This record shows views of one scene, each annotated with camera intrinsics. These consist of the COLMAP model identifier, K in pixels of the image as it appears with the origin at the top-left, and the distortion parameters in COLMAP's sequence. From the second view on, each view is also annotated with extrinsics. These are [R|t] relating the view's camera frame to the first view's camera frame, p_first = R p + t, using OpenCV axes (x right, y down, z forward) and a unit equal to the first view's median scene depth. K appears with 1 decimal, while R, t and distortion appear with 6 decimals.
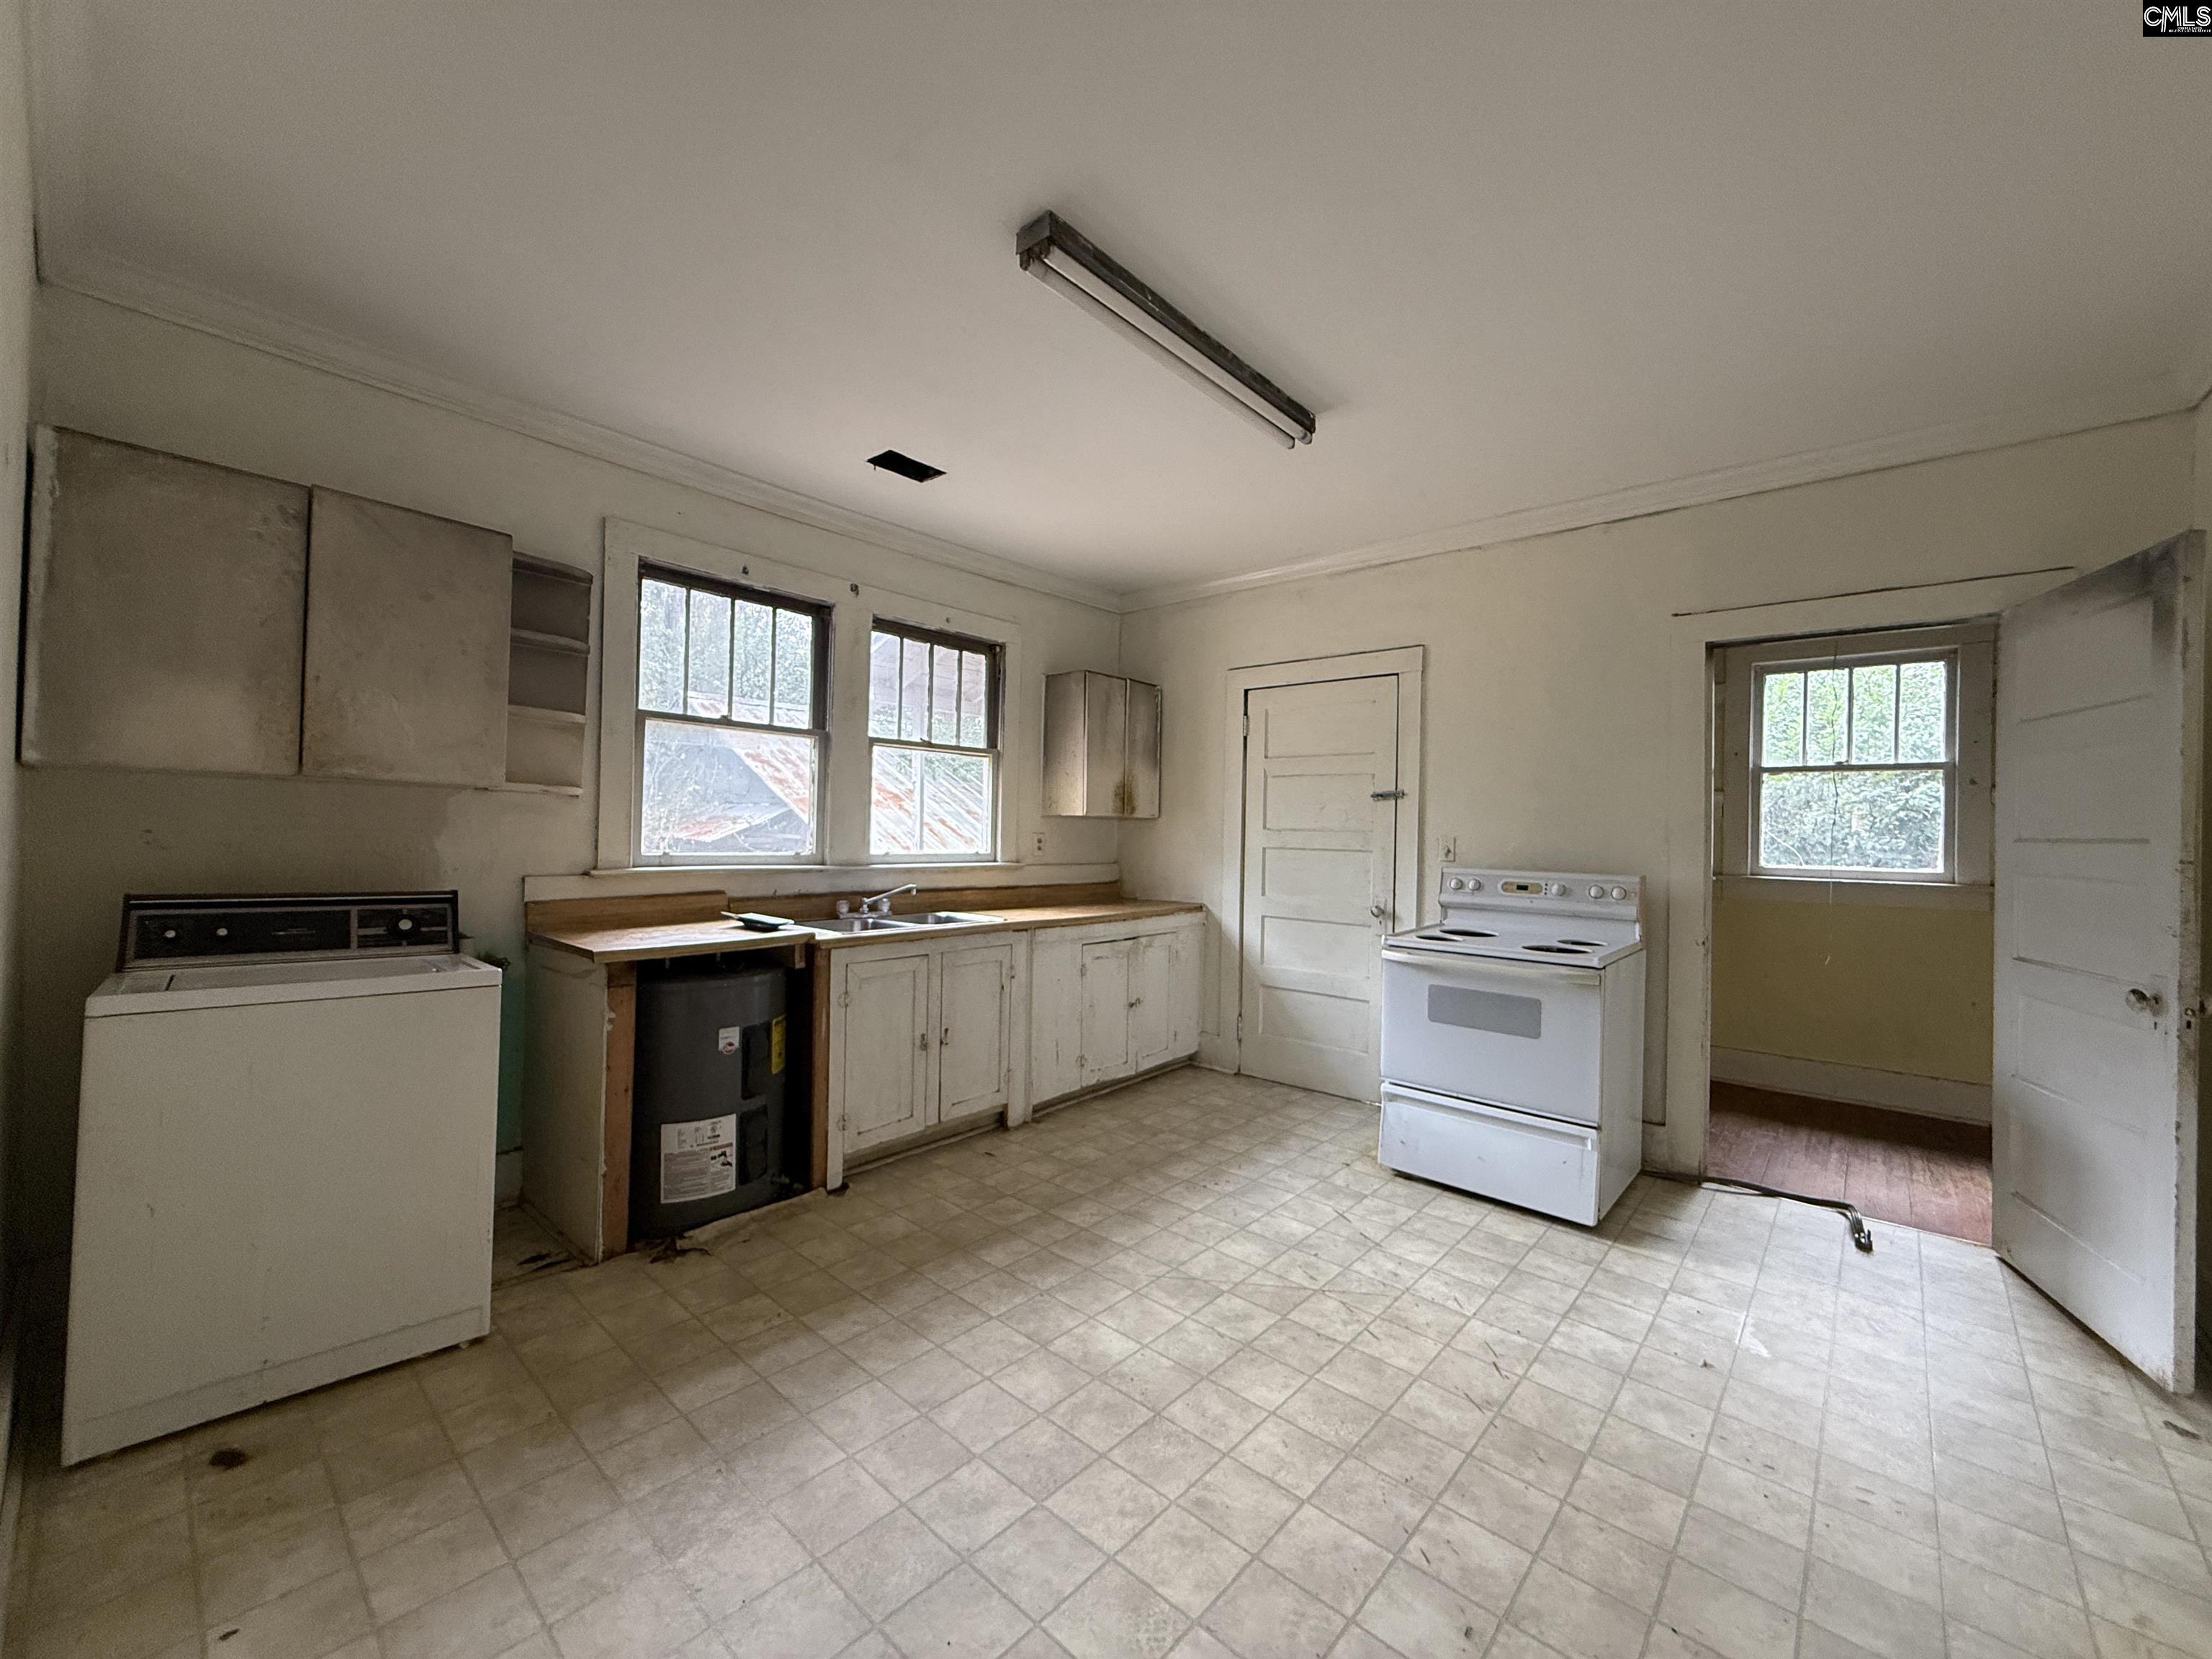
lens RADIAL K [[876.5, 0, 1095.6], [0, 876.5, 830.4], [0, 0, 1]] dist [-0.002822, -0.000104]
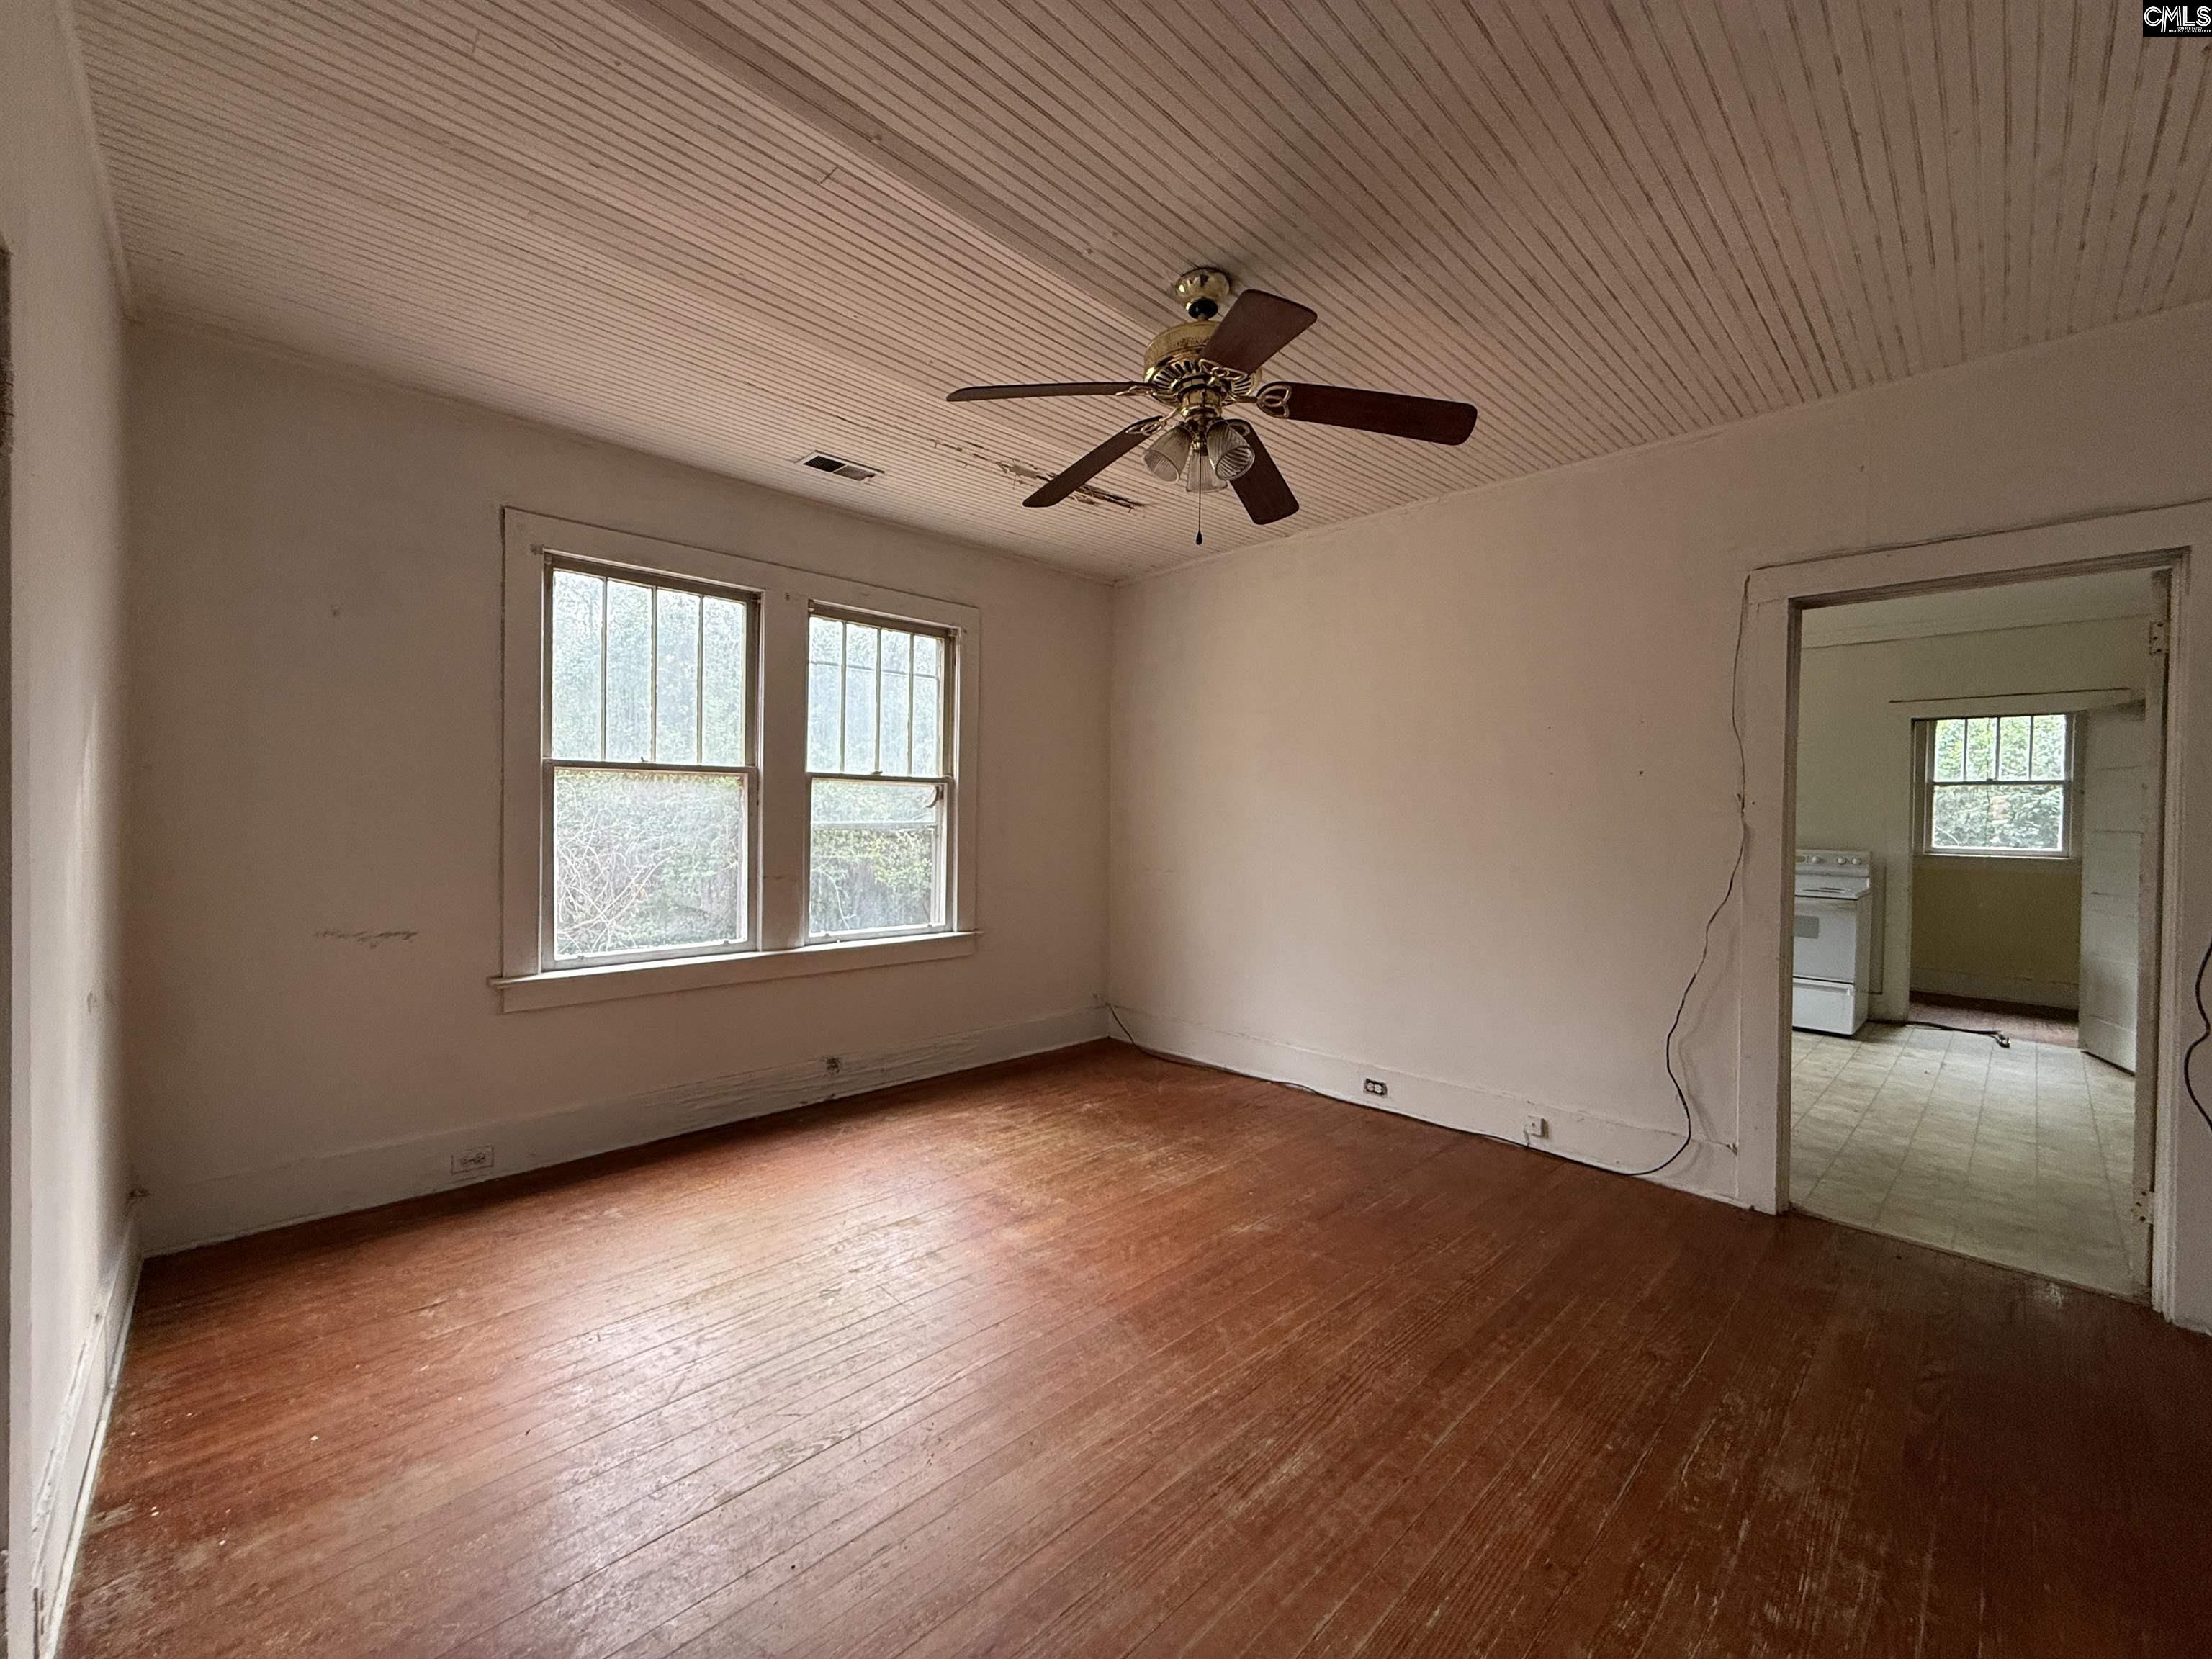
lens RADIAL K [[876.5, 0, 1092.5], [0, 876.5, 819.9], [0, 0, 1]] dist [-0.002822, -0.000104]
pose [[0.996306, 0.000795, -0.085875, -0.595766], [0.000078, 0.999948, 0.010171, -0.023272], [0.085879, -0.010141, 0.996254, -0.674188]]
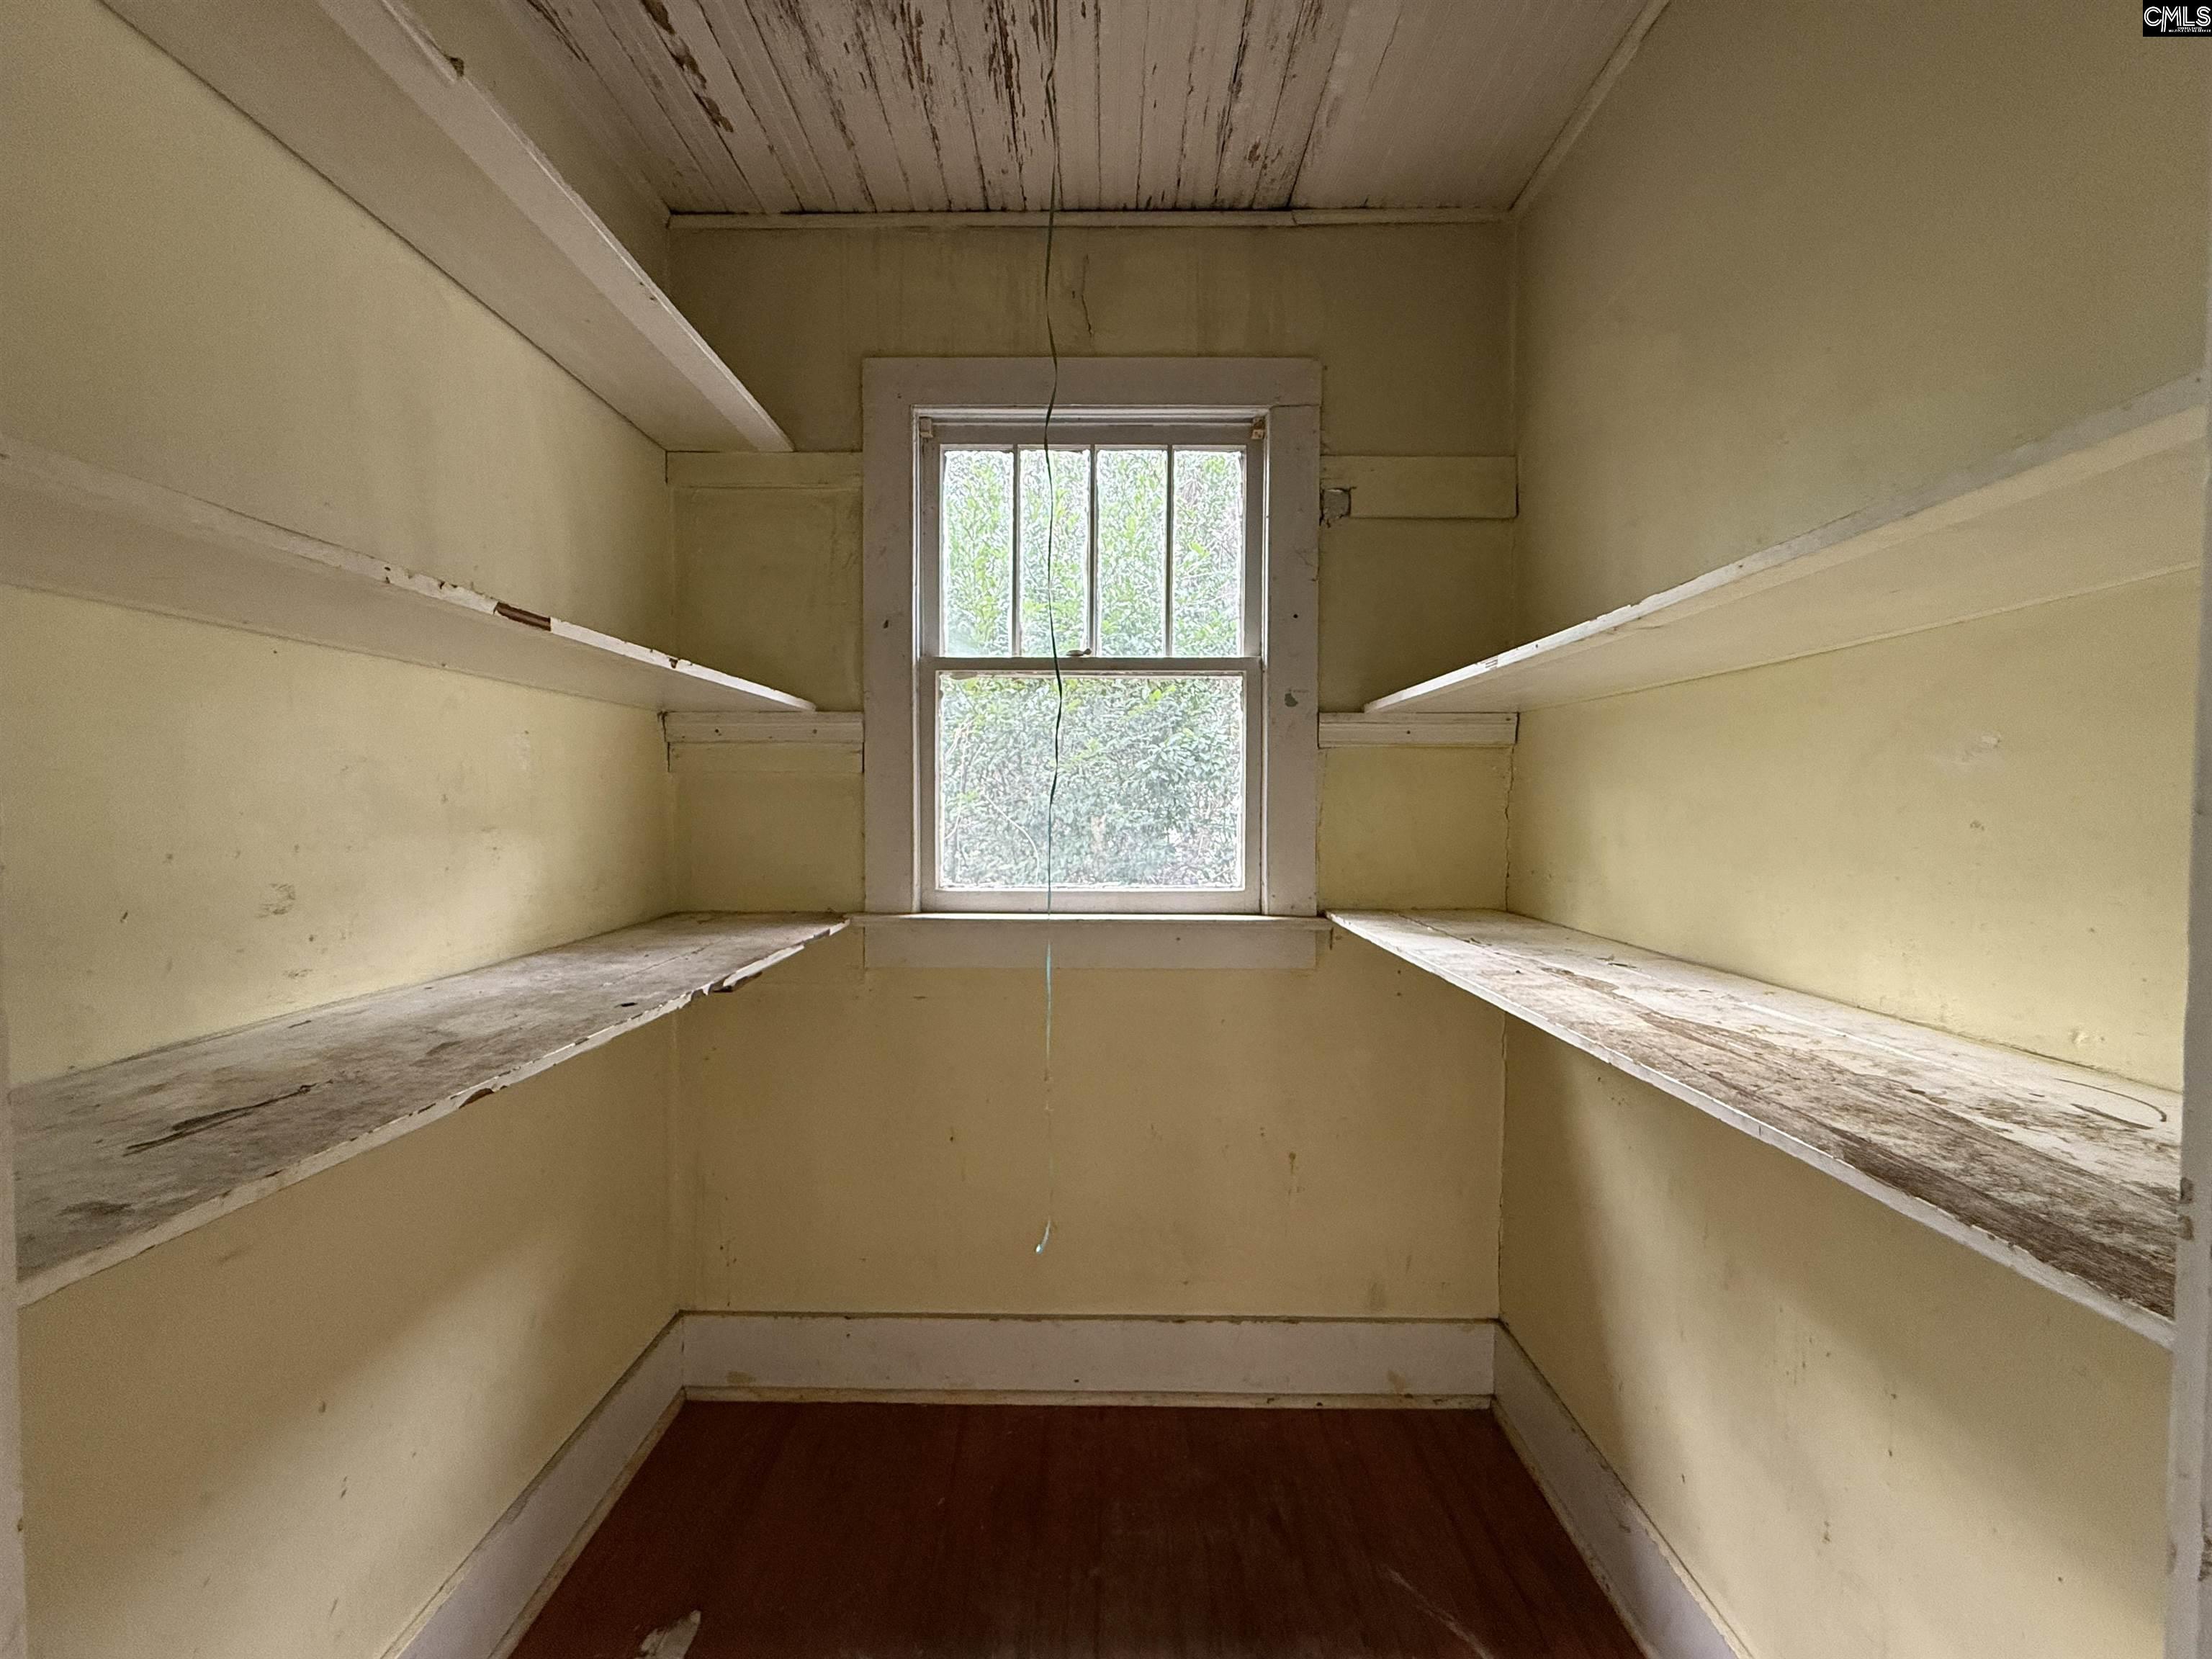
lens RADIAL K [[876.5, 0, 1104.5], [0, 876.5, 825.1], [0, 0, 1]] dist [-0.002822, -0.000104]
pose [[0.747736, -0.028564, 0.663381, 0.582454], [0.009395, 0.999429, 0.032445, -0.003517], [-0.663929, -0.018028, 0.747578, 0.677431]]
